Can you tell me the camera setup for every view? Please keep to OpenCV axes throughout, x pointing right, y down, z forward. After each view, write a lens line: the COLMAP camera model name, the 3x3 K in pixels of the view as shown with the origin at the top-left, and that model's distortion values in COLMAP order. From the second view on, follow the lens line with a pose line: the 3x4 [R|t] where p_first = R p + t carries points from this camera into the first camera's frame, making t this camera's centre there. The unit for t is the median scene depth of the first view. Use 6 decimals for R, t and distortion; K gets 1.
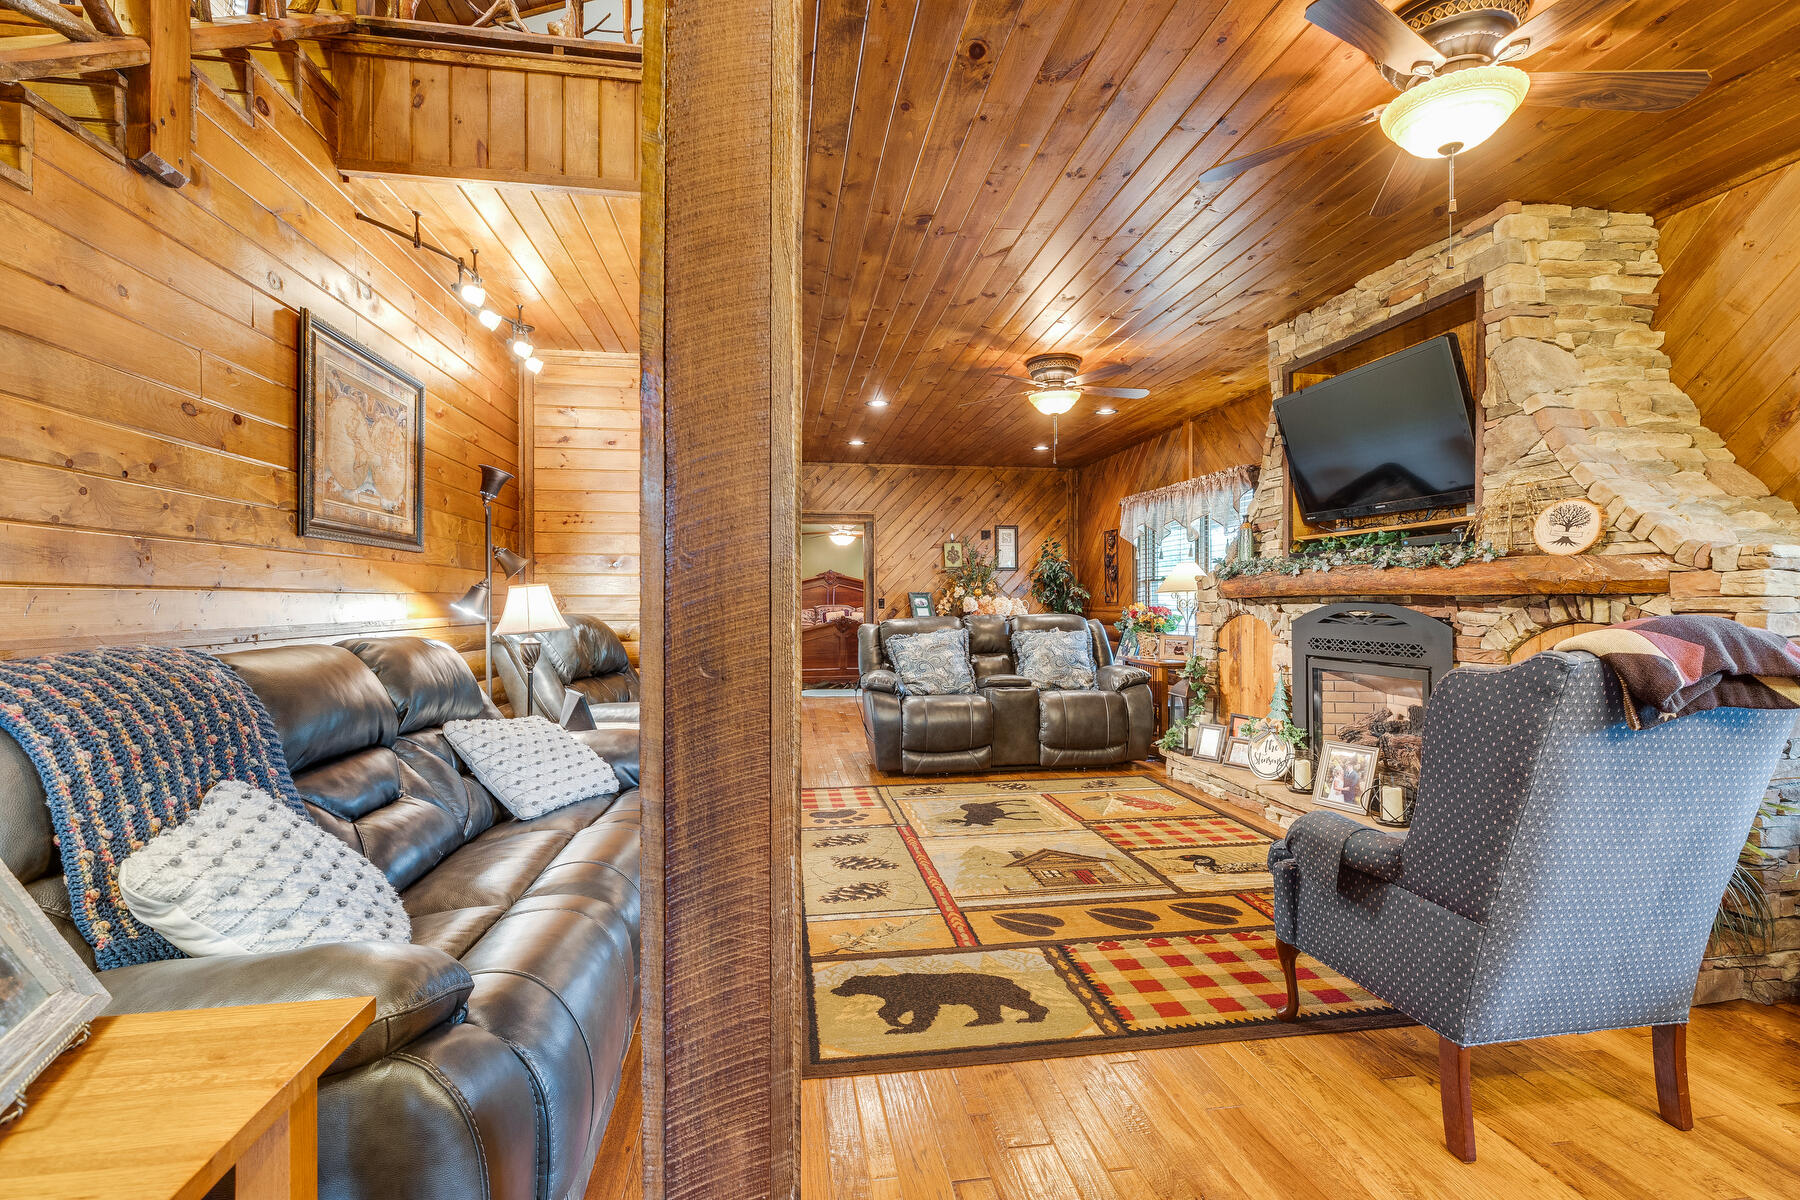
lens RADIAL K [[869.2, 0, 900.3], [0, 869.2, 599.3], [0, 0, 1]] dist [-0.000782, -0.000142]
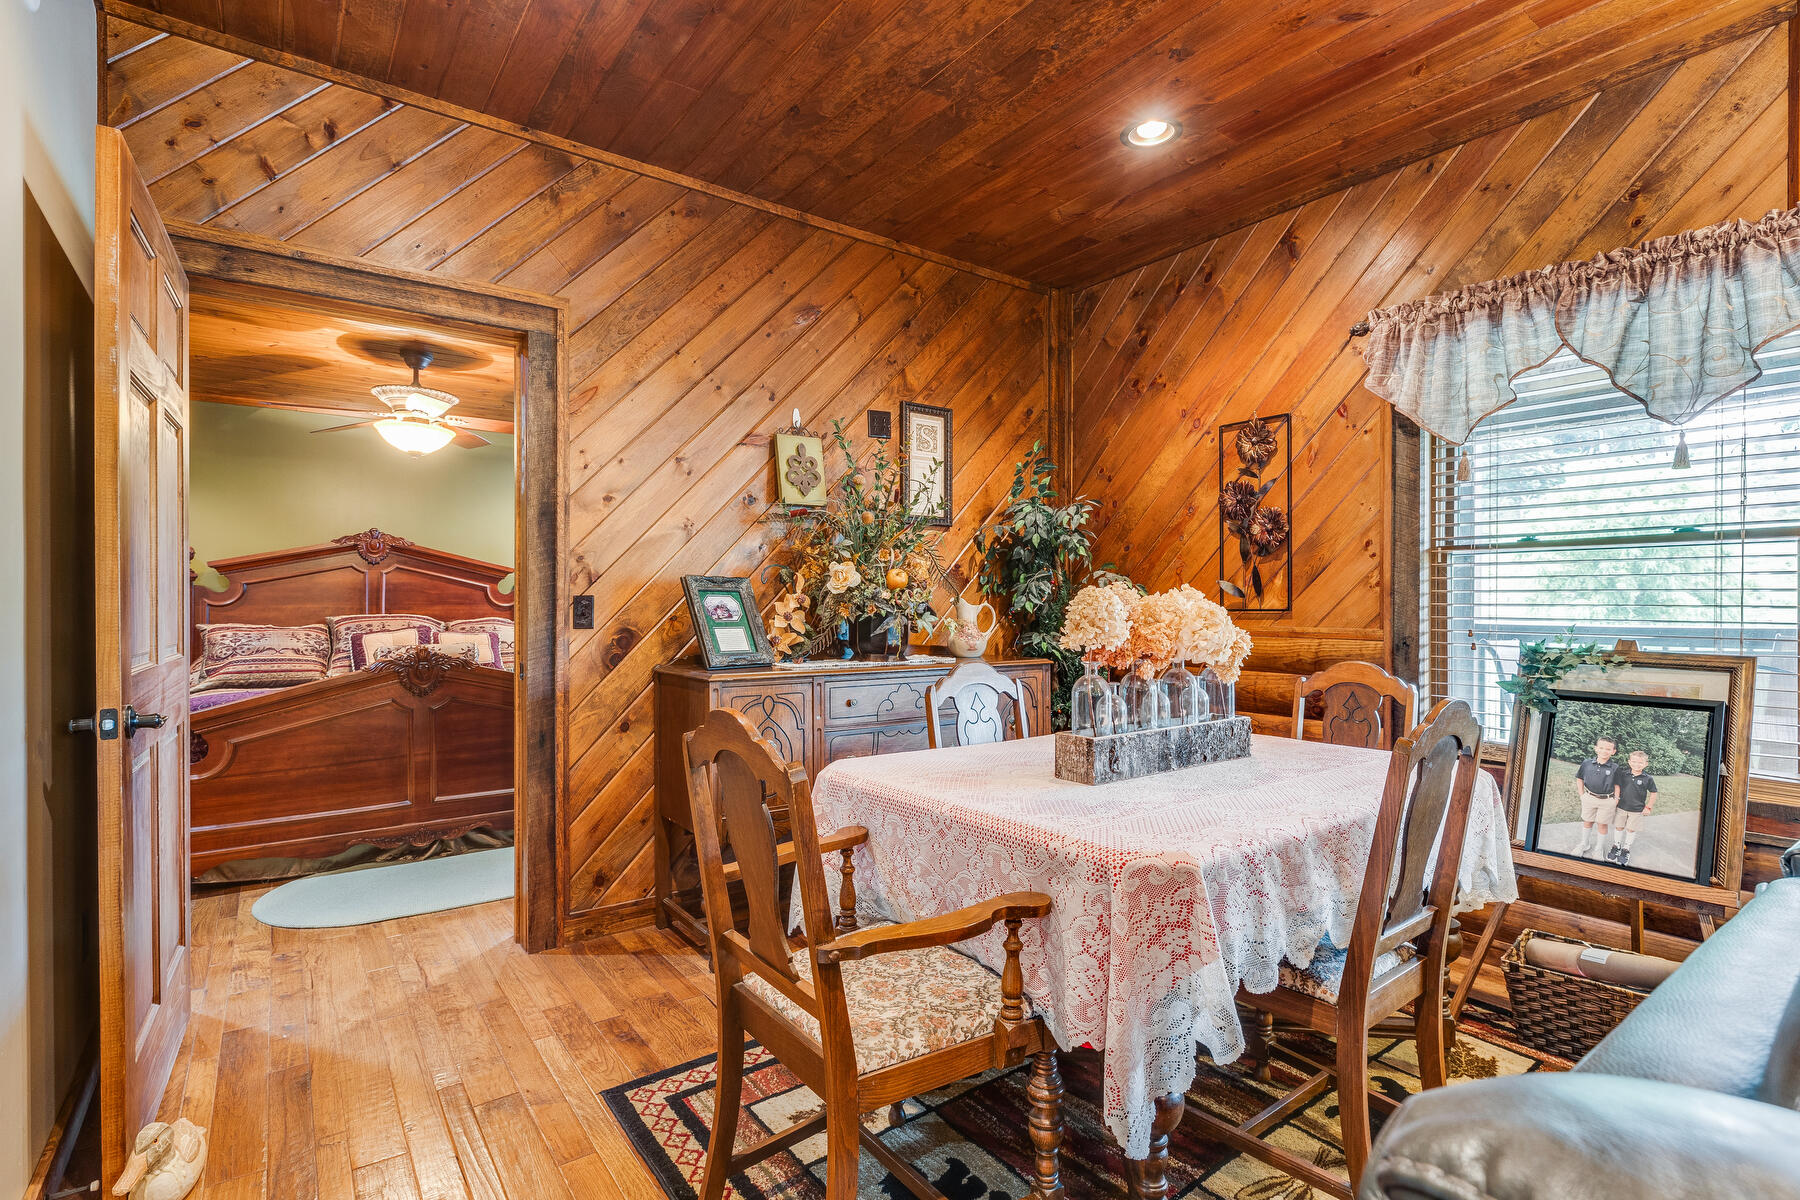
lens RADIAL K [[869.2, 0, 899.6], [0, 869.2, 613.7], [0, 0, 1]] dist [-0.000782, -0.000142]
pose [[0.890061, 0.002737, 0.455833, -0.059821], [-0.005574, 0.999973, 0.004881, 0.003330], [-0.455807, -0.006885, 0.890052, 0.670038]]
